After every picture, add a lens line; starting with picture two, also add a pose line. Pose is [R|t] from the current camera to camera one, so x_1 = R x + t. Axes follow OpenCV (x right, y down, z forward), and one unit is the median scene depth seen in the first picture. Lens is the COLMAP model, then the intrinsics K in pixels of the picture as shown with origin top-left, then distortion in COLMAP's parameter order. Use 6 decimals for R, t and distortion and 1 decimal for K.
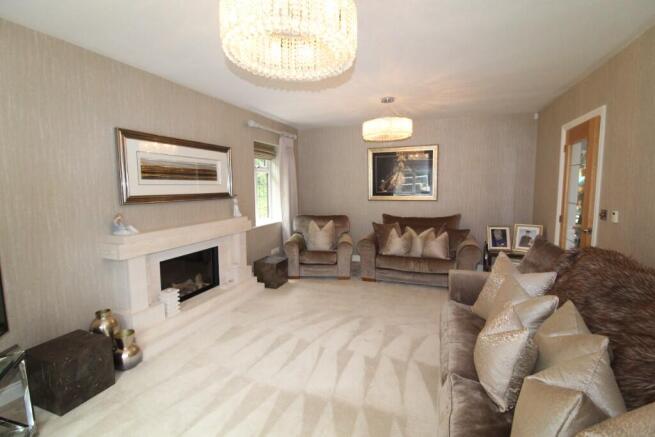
lens RADIAL K [[301.3, 0, 329.9], [0, 301.3, 213.6], [0, 0, 1]] dist [0.000464, -0.013073]
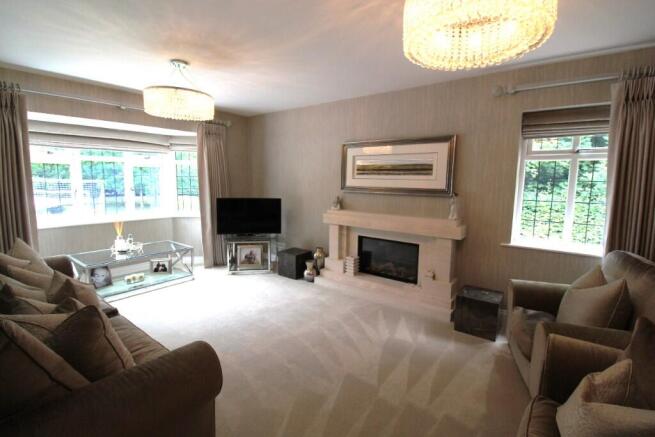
lens RADIAL K [[301.3, 0, 329.9], [0, 301.3, 213.6], [0, 0, 1]] dist [0.000464, -0.013073]
pose [[-0.303779, 0.114308, -0.945860, 0.639714], [-0.094647, 0.984245, 0.149344, -0.109916], [0.948030, 0.134891, -0.288174, 1.058726]]
